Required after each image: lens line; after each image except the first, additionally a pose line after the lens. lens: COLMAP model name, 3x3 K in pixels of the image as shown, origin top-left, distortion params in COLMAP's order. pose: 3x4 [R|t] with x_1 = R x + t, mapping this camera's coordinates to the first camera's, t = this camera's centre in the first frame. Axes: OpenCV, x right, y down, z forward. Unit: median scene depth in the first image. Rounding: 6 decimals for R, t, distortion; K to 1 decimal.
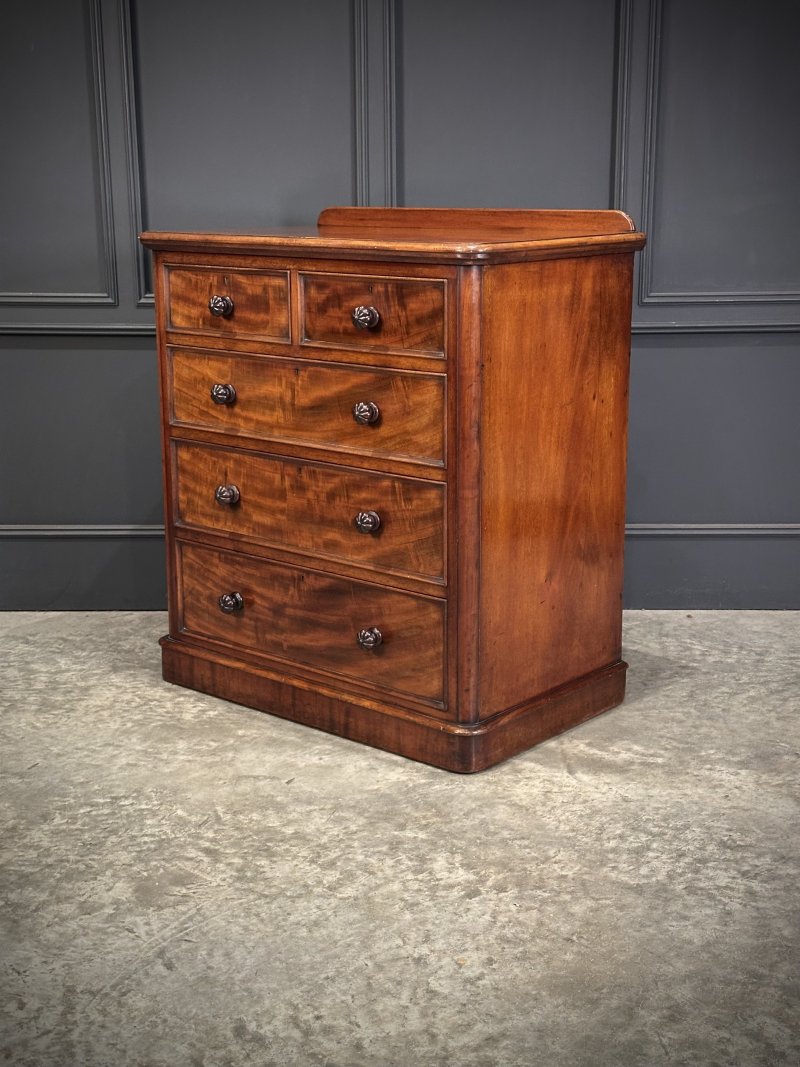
lens RADIAL K [[1353.3, 0, 407.0], [0, 1353.3, 534.2], [0, 0, 1]] dist [0.126413, -0.065377]
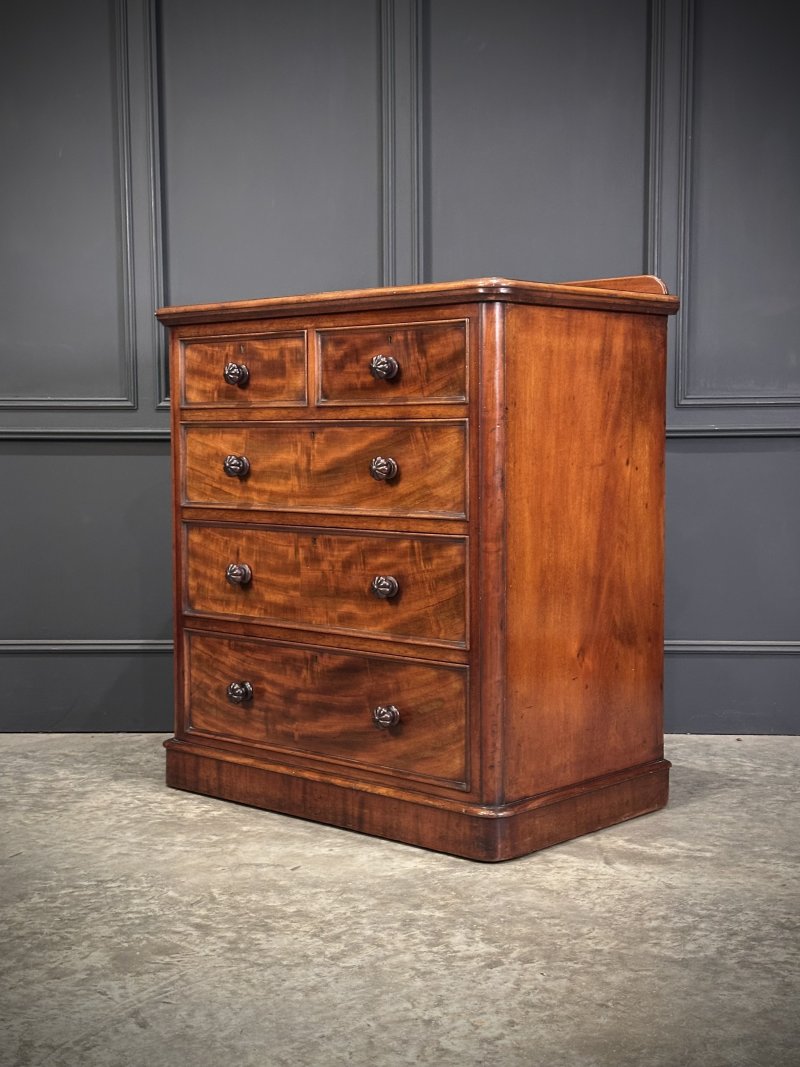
lens RADIAL K [[1373.0, 0, 412.1], [0, 1373.0, 566.8], [0, 0, 1]] dist [0.146322, -0.202585]
pose [[0.999603, 0.002976, -0.028002, 0.016818], [-0.007039, 0.989236, -0.146161, 0.120938], [0.027266, 0.146301, 0.988864, 0.067250]]
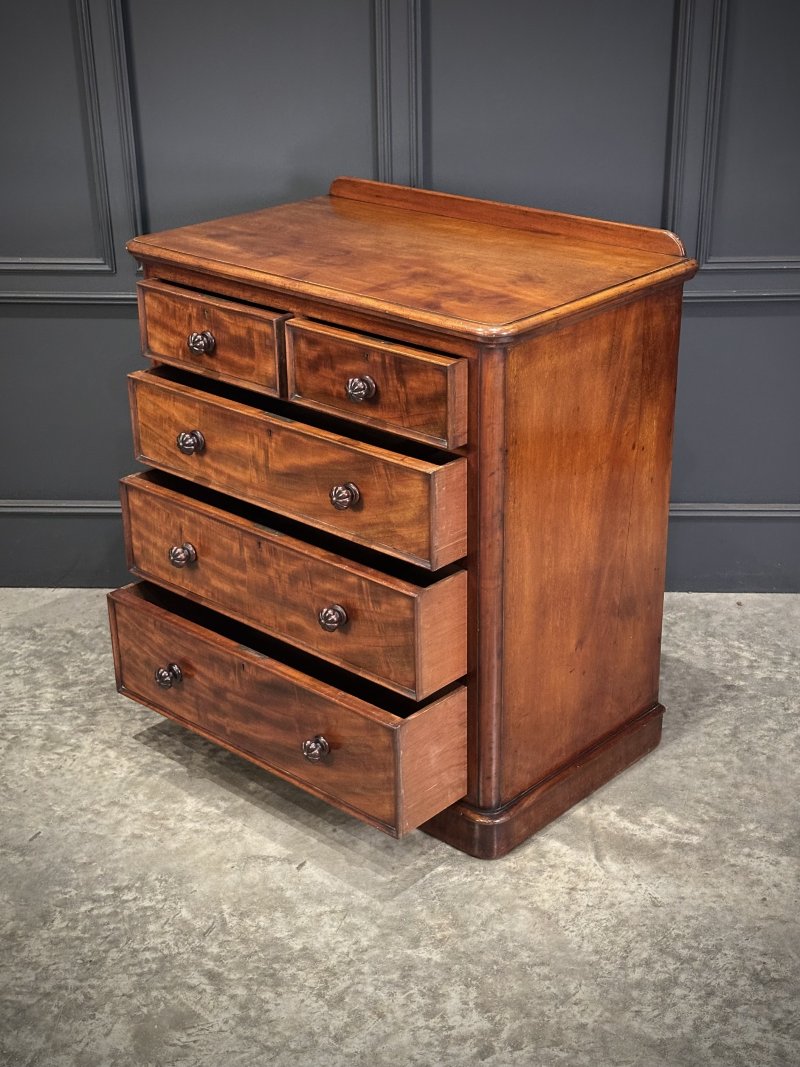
lens RADIAL K [[1408.6, 0, 405.5], [0, 1408.6, 529.4], [0, 0, 1]] dist [0.163758, -0.263671]
pose [[0.999240, 0.005098, -0.038638, 0.024797], [0.001591, 0.985246, 0.171135, -0.226398], [0.038941, -0.171067, 0.984490, 0.067710]]
